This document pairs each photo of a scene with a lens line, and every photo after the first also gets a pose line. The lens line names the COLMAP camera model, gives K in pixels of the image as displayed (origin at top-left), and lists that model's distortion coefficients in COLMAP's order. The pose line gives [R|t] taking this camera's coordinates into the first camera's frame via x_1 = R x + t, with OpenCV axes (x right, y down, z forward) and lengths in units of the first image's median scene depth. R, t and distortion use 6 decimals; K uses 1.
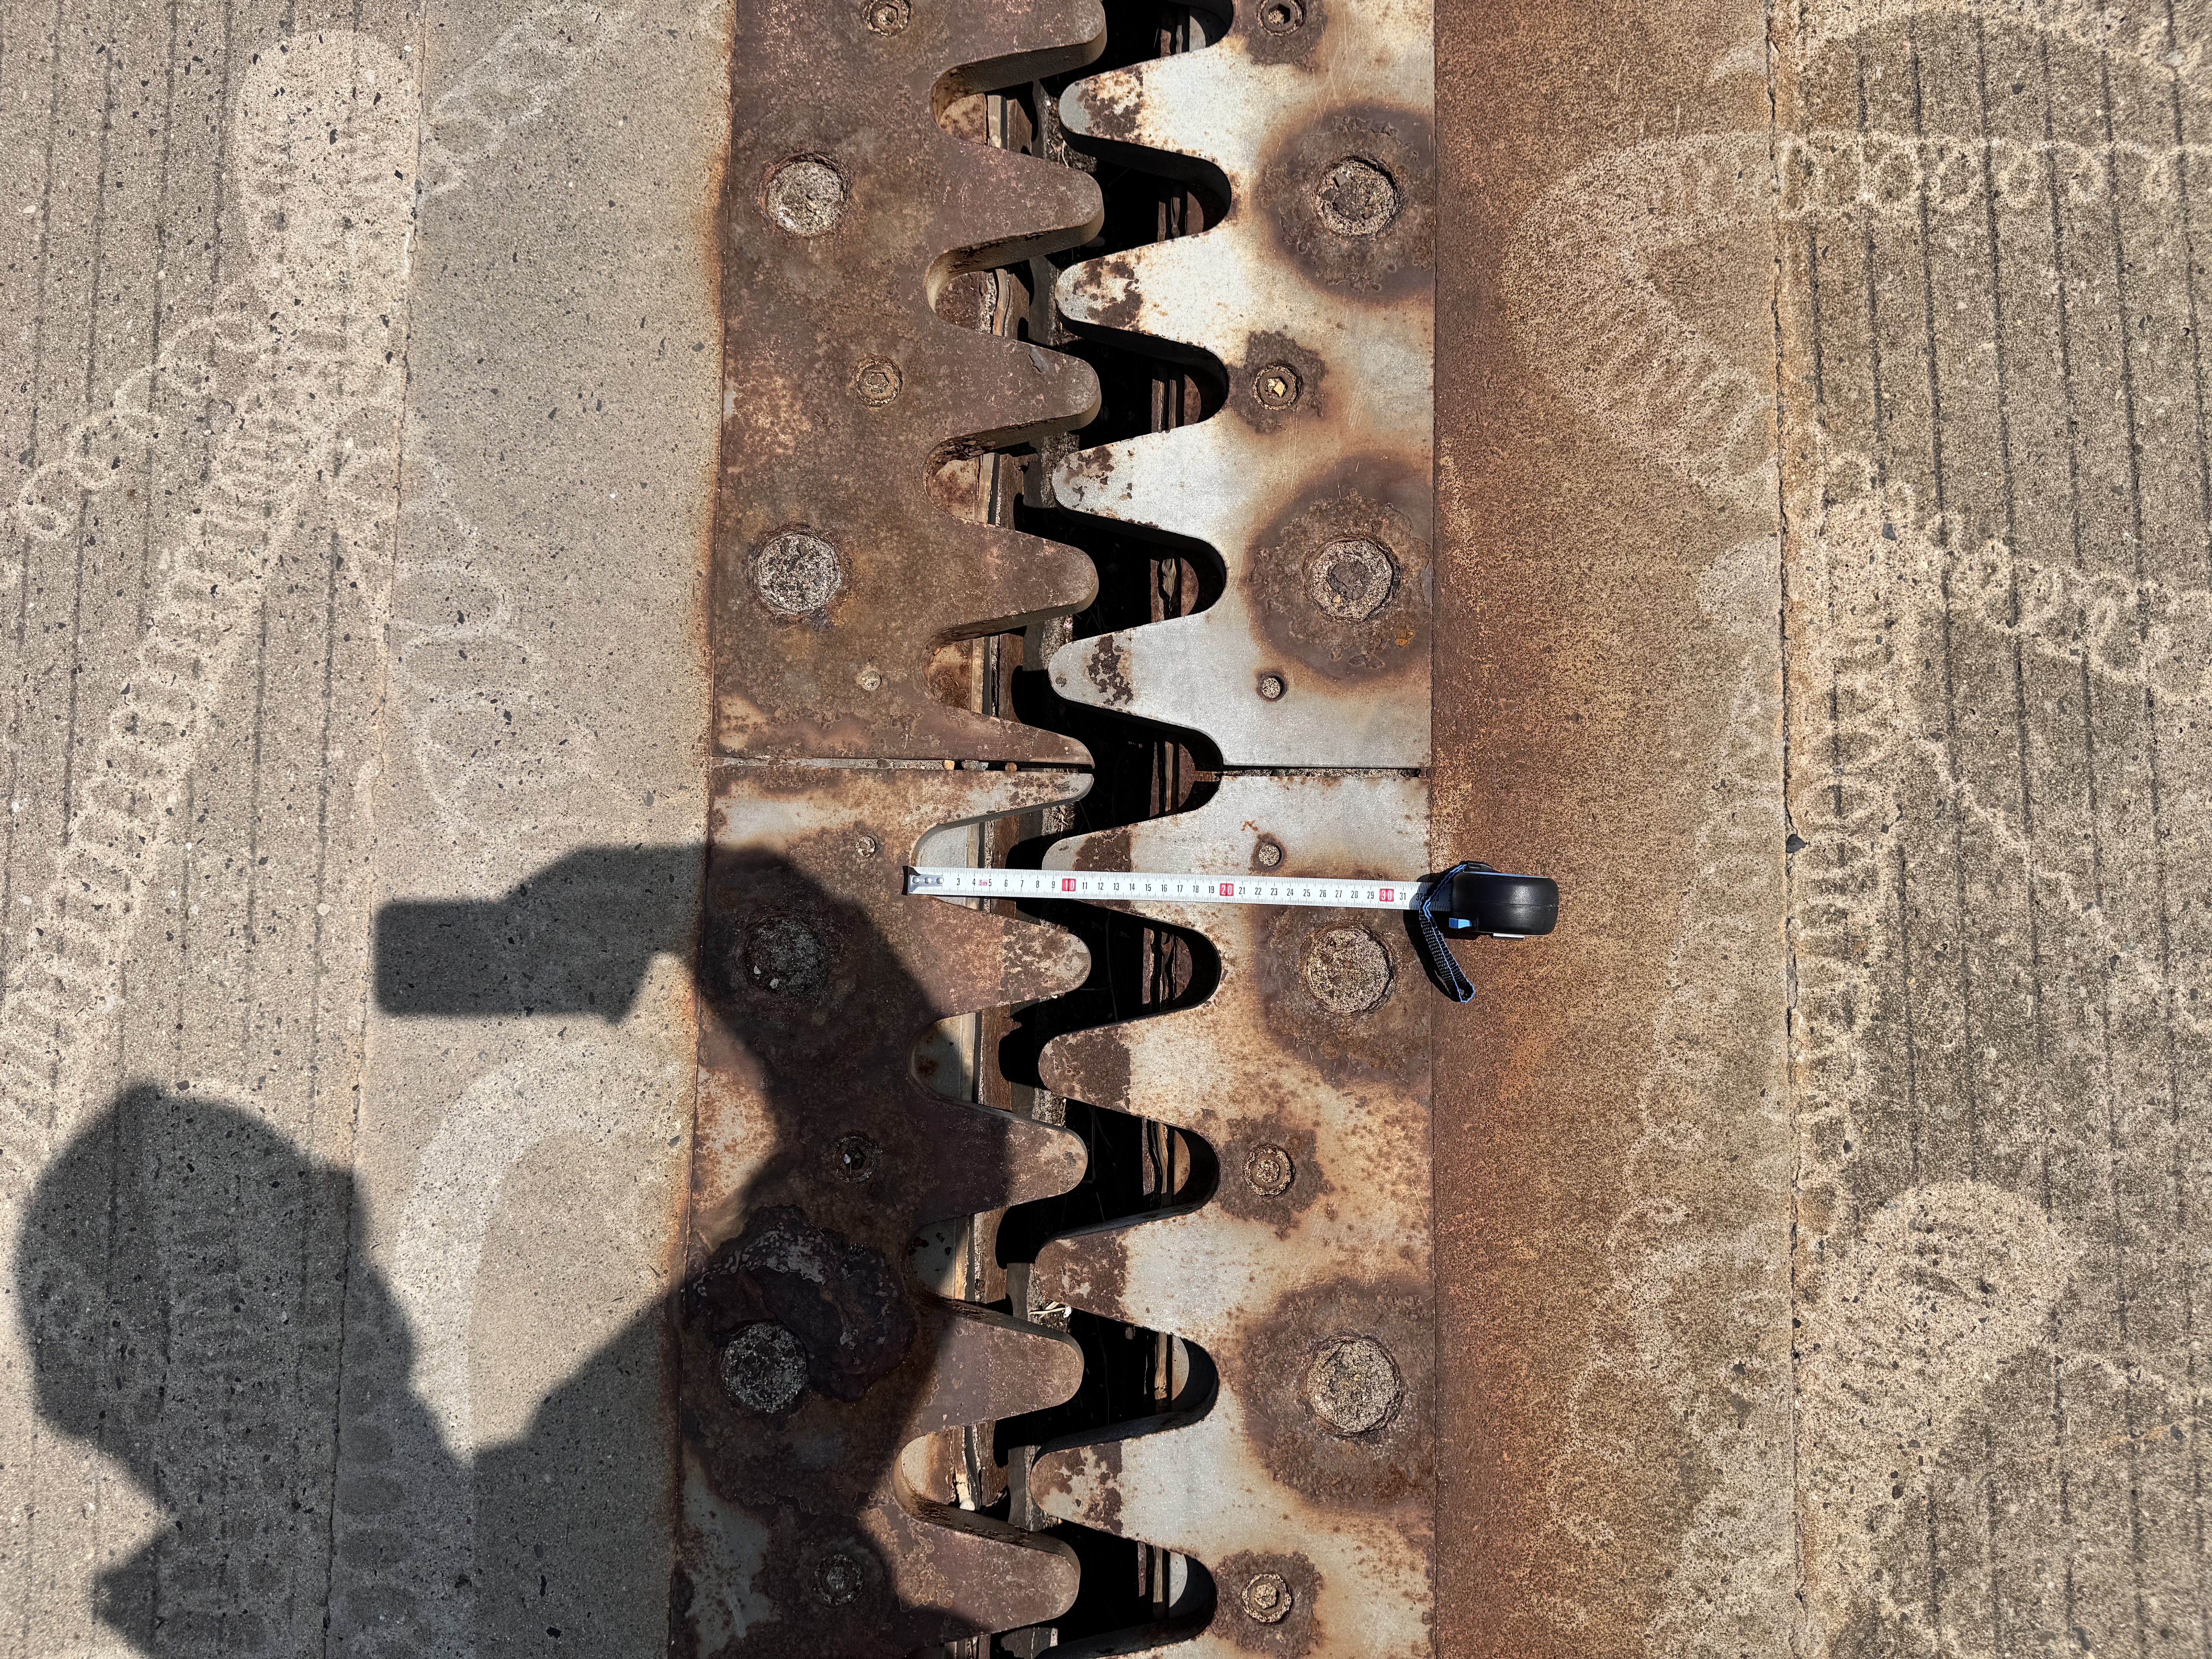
lens RADIAL K [[1557.1, 0, 1106.0], [0, 1557.1, 829.5], [0, 0, 1]] dist [0.061340, -0.115318]
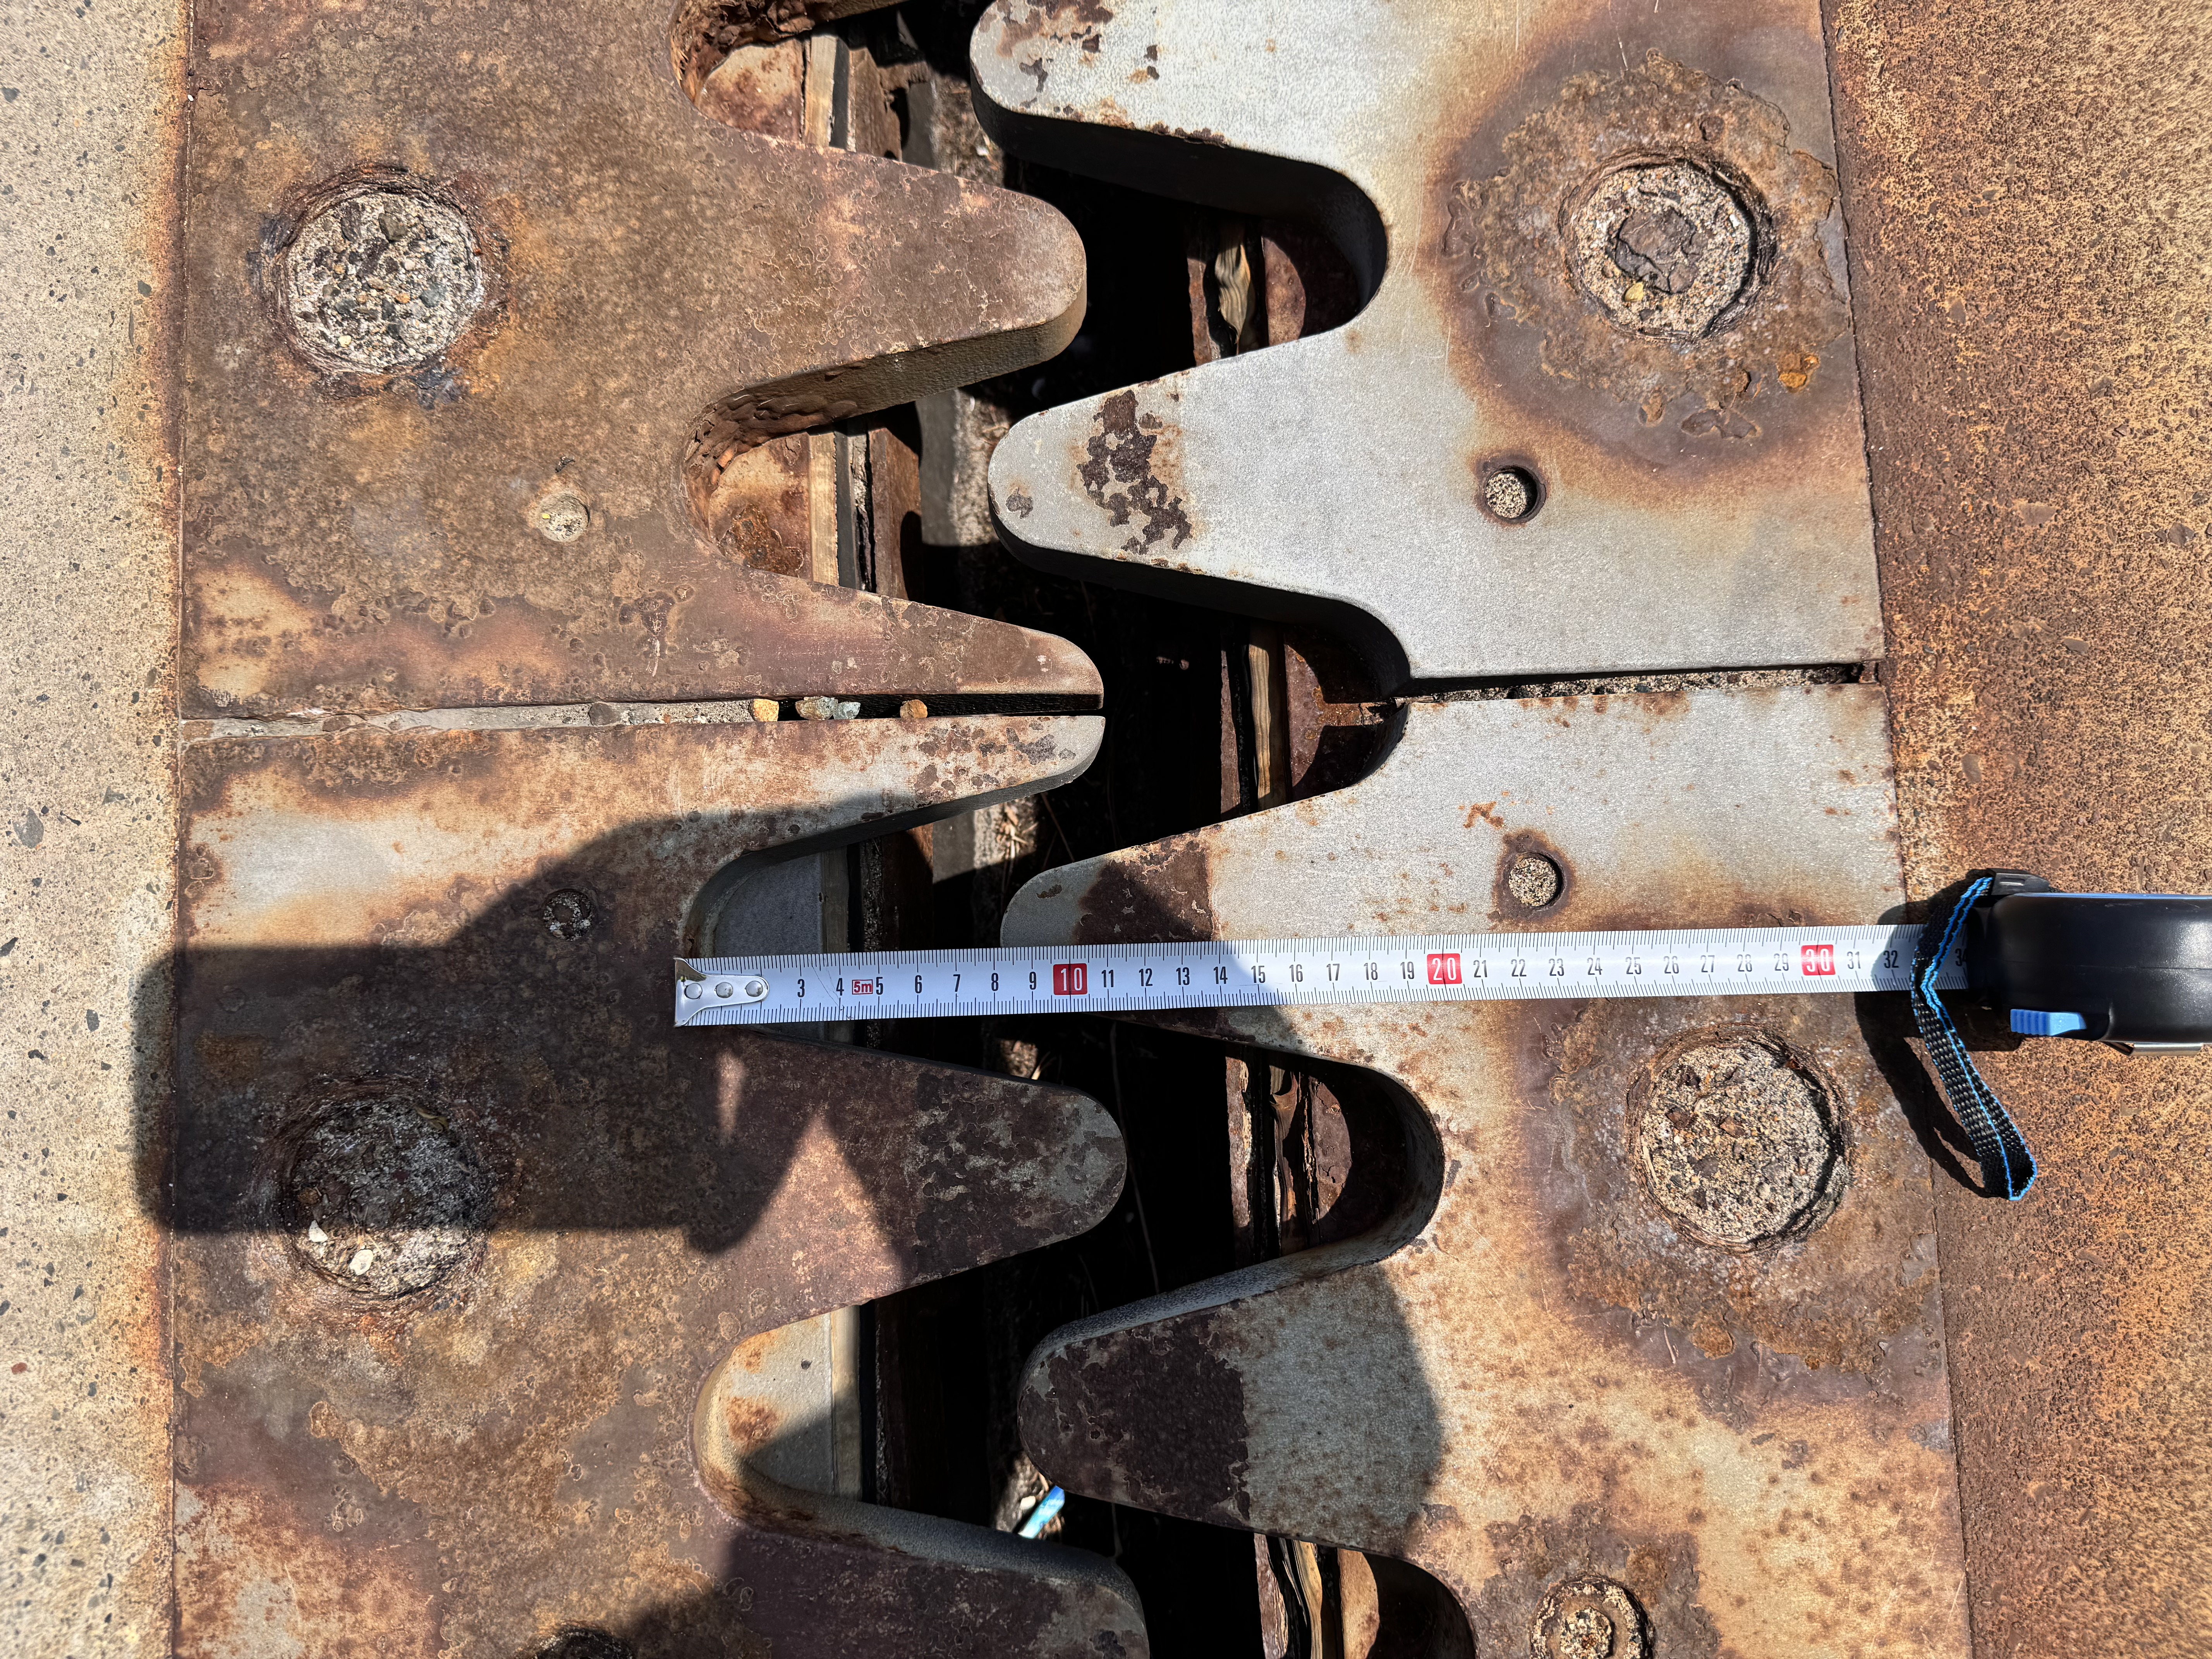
lens RADIAL K [[1557.1, 0, 1106.0], [0, 1557.1, 829.5], [0, 0, 1]] dist [0.061340, -0.115318]
pose [[0.995154, -0.053868, 0.082256, -0.046166], [0.055139, 0.998391, -0.013258, 0.001439], [-0.081409, 0.017729, 0.996523, 0.579812]]
